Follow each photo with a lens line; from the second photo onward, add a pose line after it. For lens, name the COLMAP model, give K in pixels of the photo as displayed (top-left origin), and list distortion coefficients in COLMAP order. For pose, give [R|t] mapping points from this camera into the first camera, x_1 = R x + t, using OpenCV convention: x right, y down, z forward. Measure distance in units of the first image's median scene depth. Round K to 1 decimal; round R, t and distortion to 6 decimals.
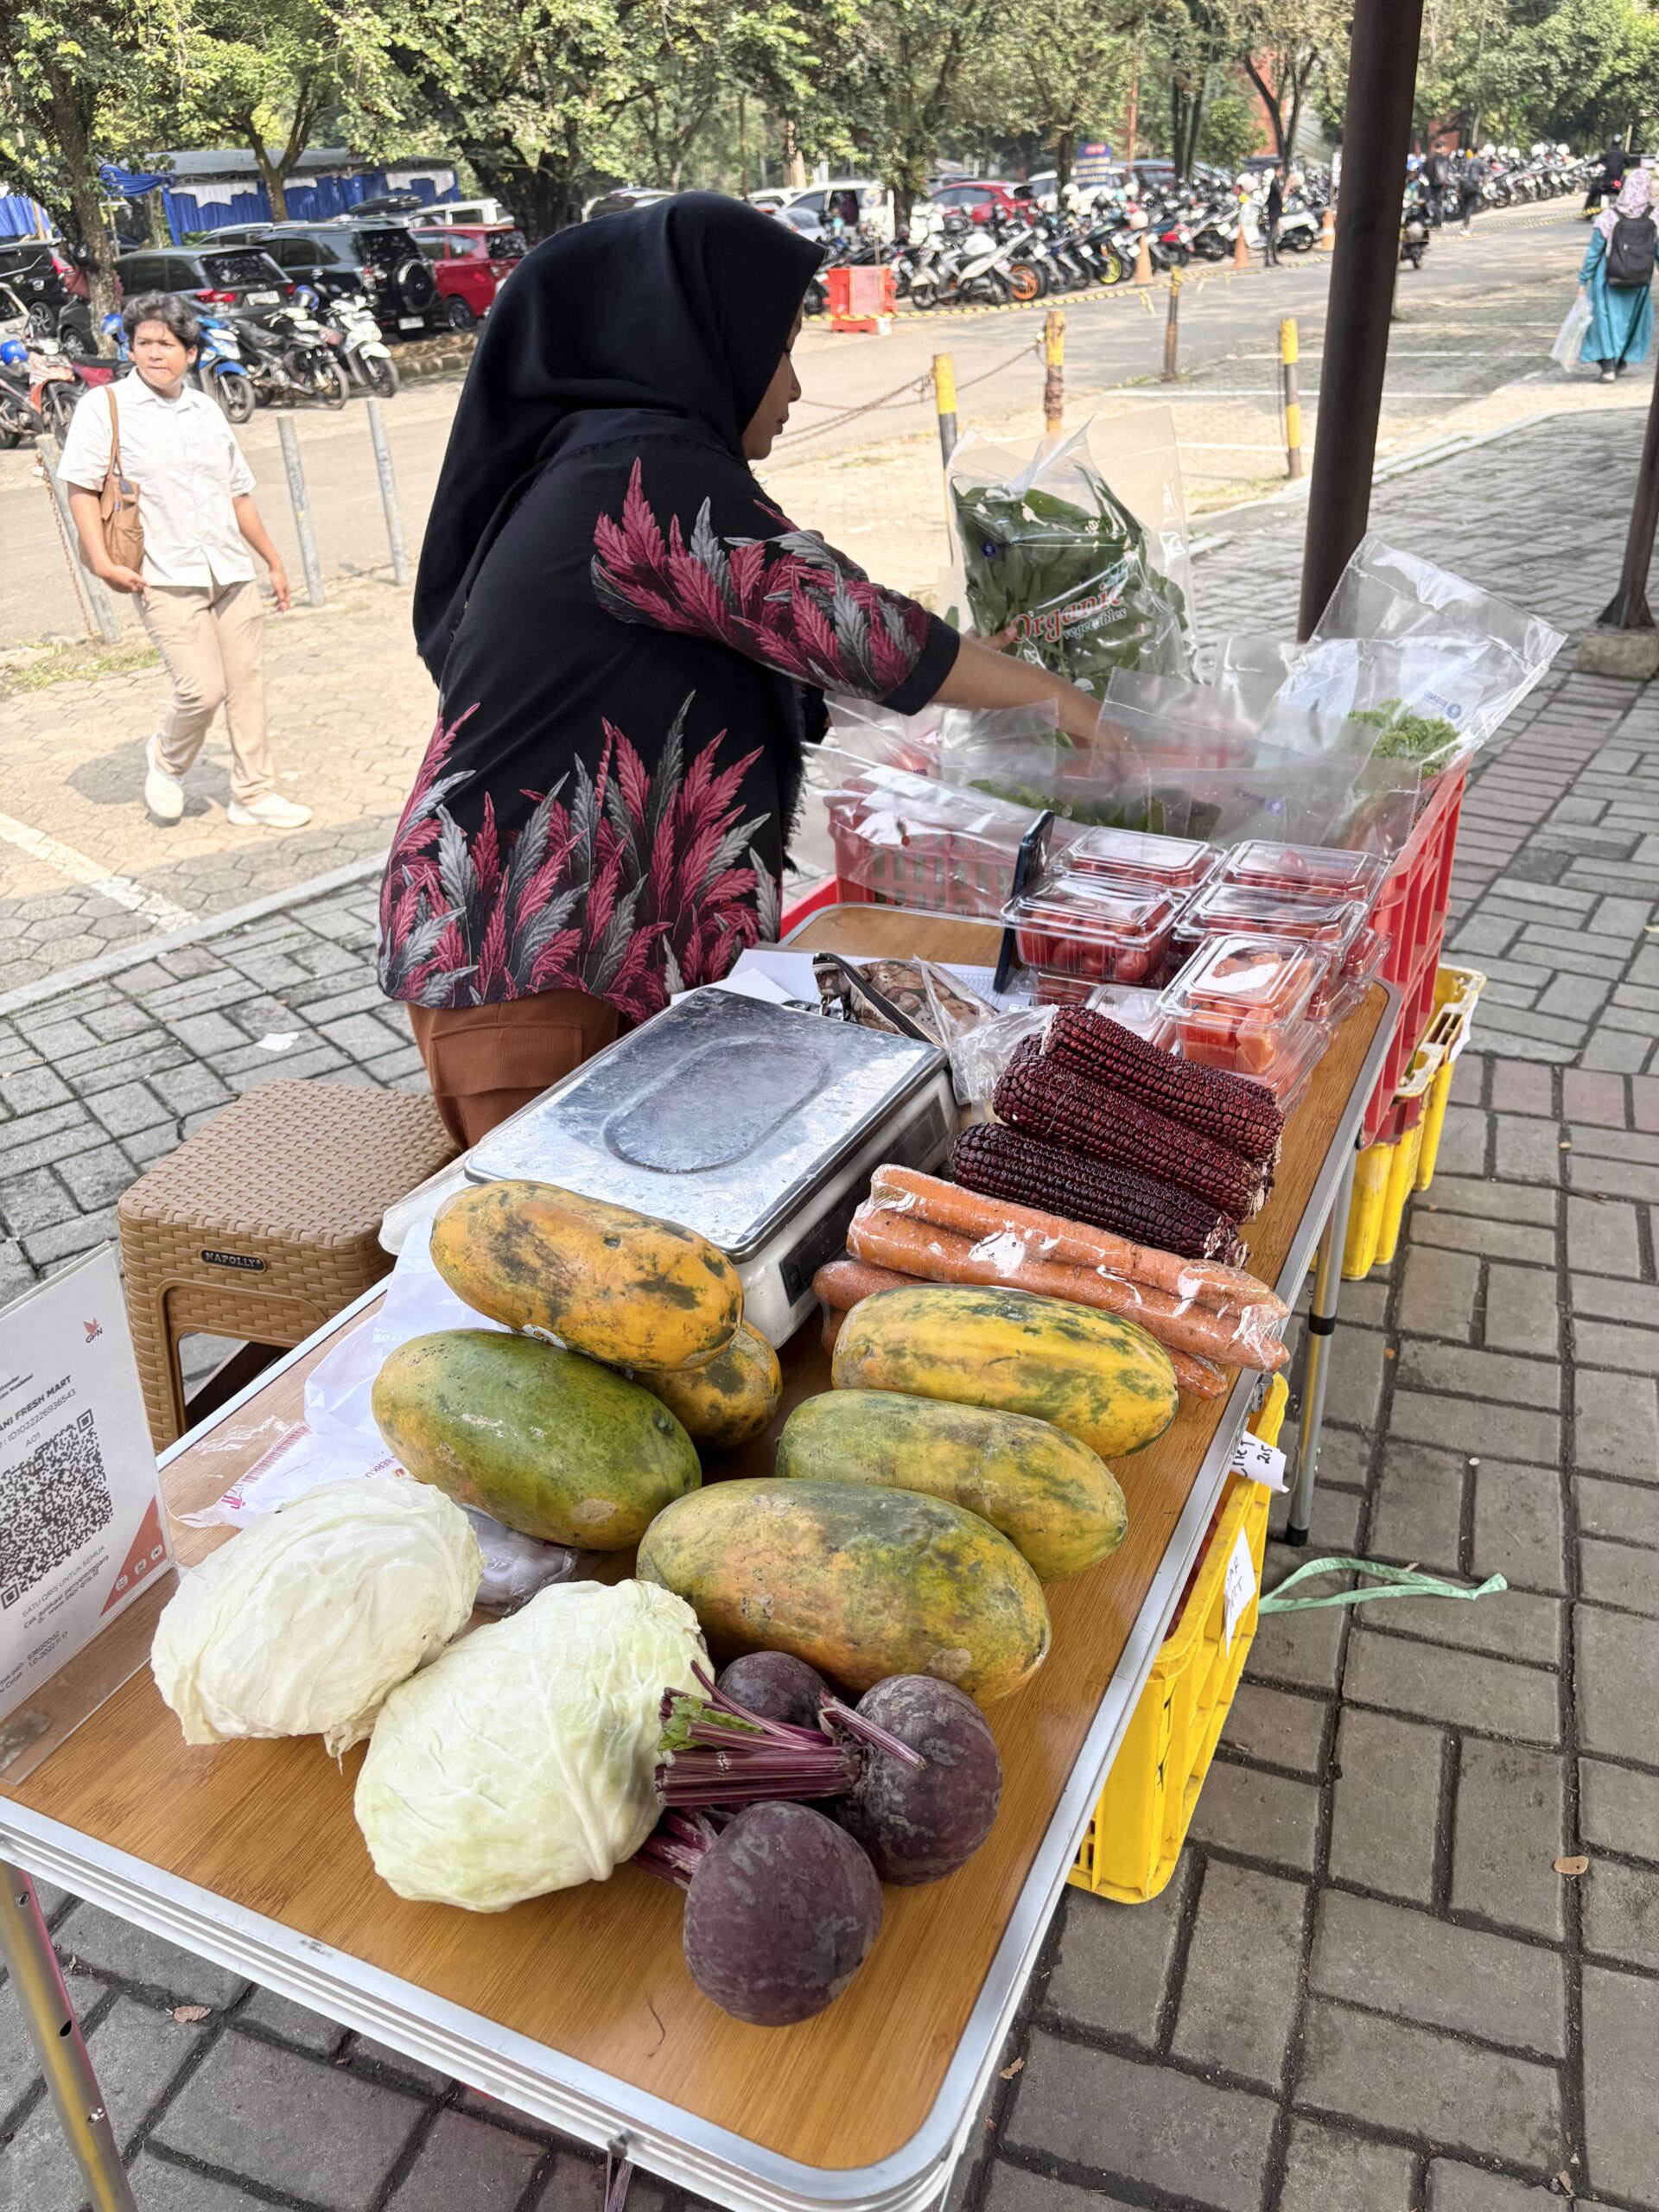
lens RADIAL K [[1682.8, 0, 835.5], [0, 1682.8, 1130.6], [0, 0, 1]] dist [0.049441, -0.057369]
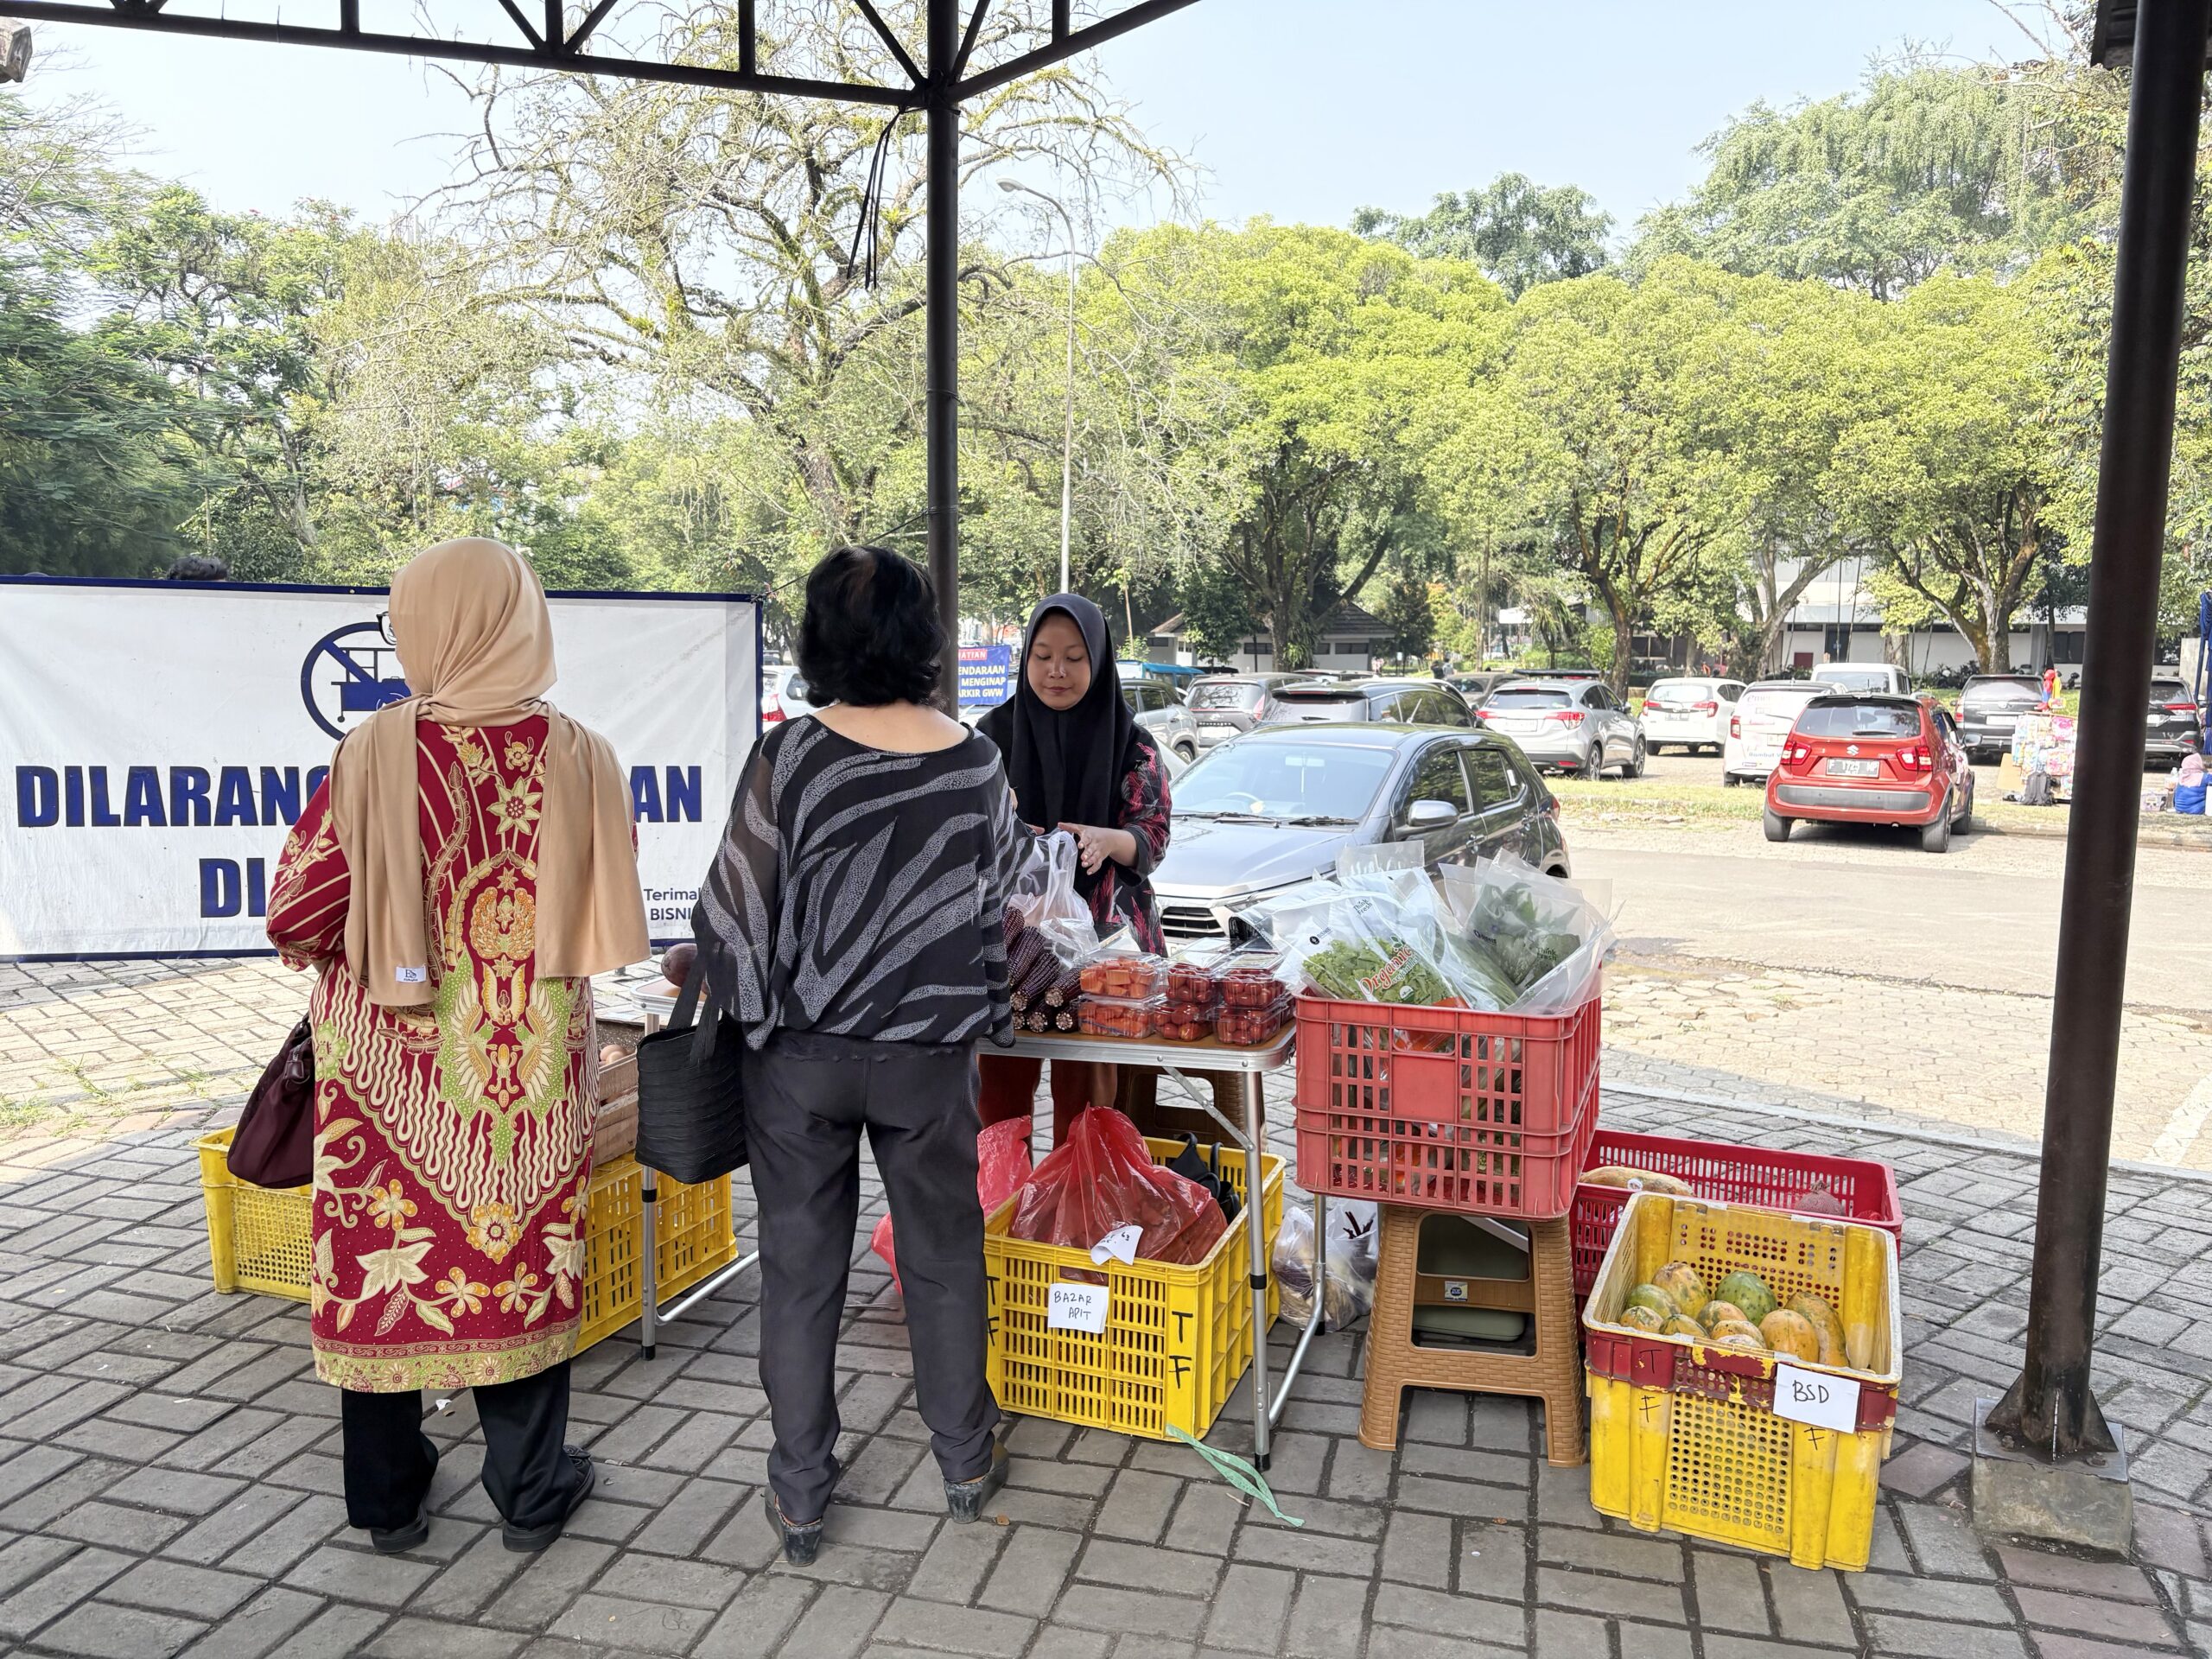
lens RADIAL K [[1682.8, 0, 1101.1], [0, 1682.8, 858.9], [0, 0, 1]] dist [0.049441, -0.057369]
pose [[0.093077, 0.177502, -0.979709, 0.171013], [-0.499363, 0.859597, 0.108298, -0.031696], [0.861378, 0.479151, 0.168647, 0.041383]]
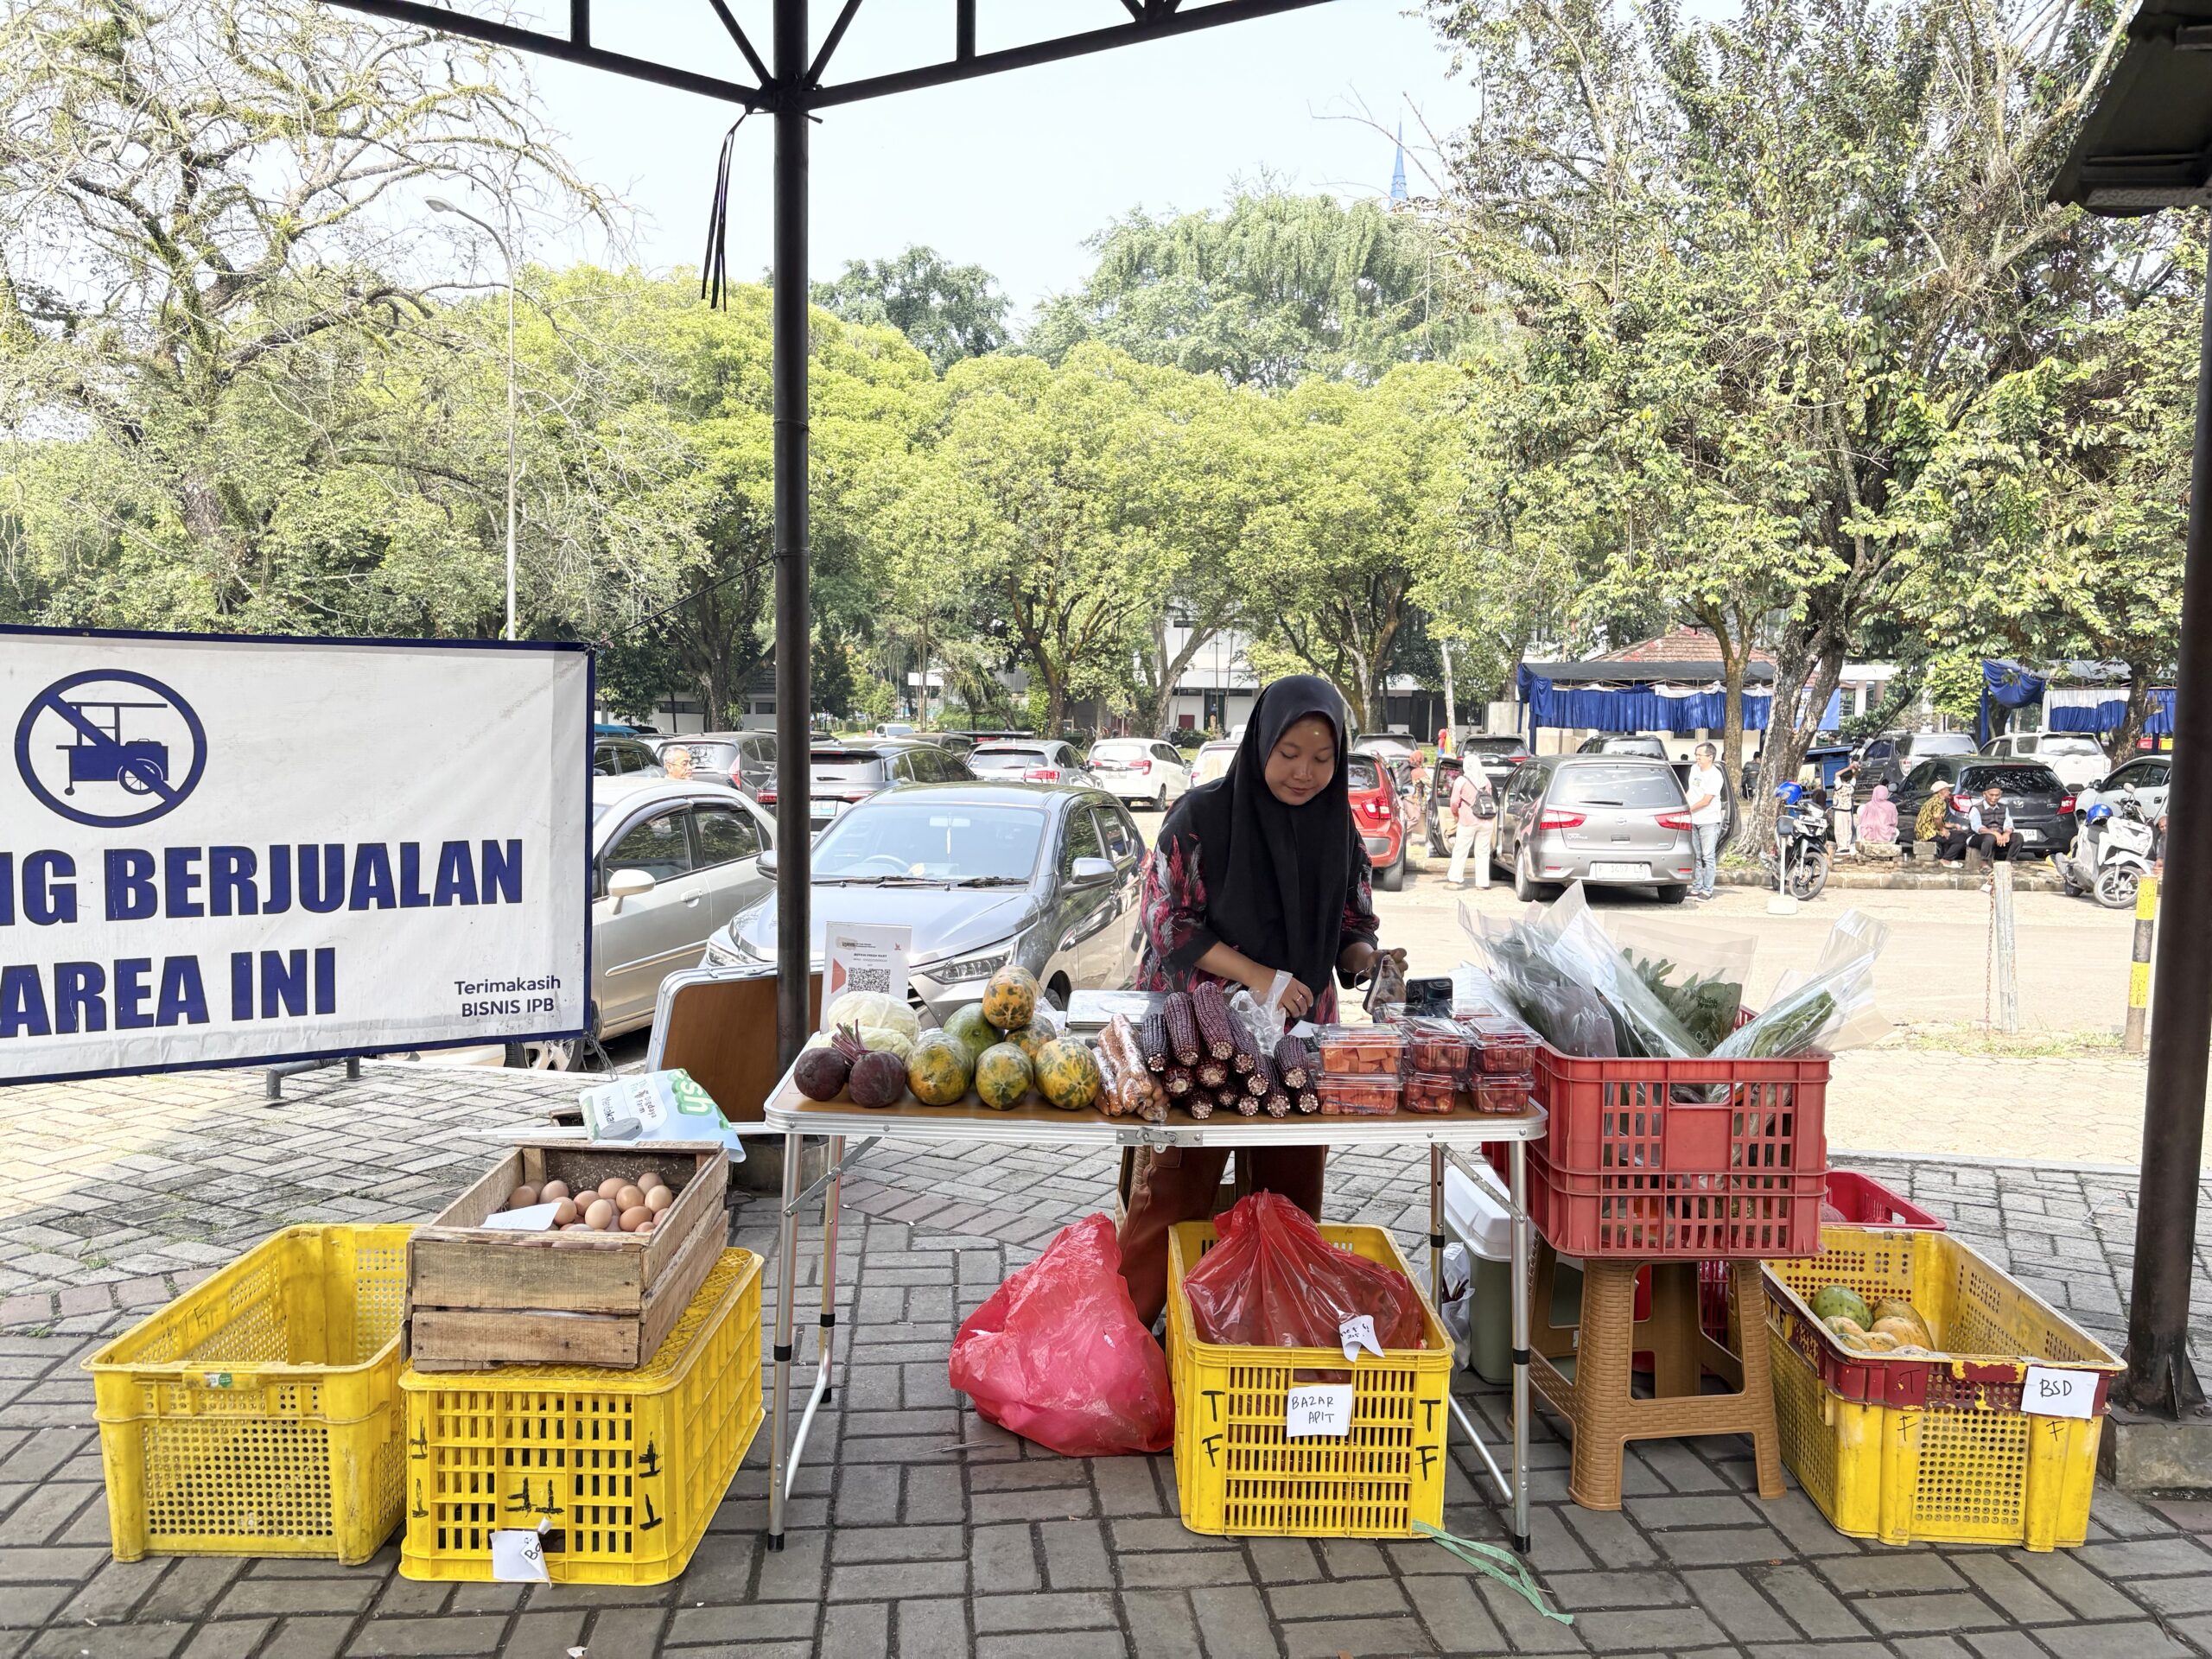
lens RADIAL K [[1666.5, 0, 1103.4], [0, 1666.5, 898.8], [0, 0, 1]] dist [0.089573, -0.119590]
pose [[0.443326, 0.154725, -0.882905, 0.136507], [-0.466424, 0.880953, -0.079819, 0.004370], [0.765448, 0.447194, 0.462717, -0.016248]]
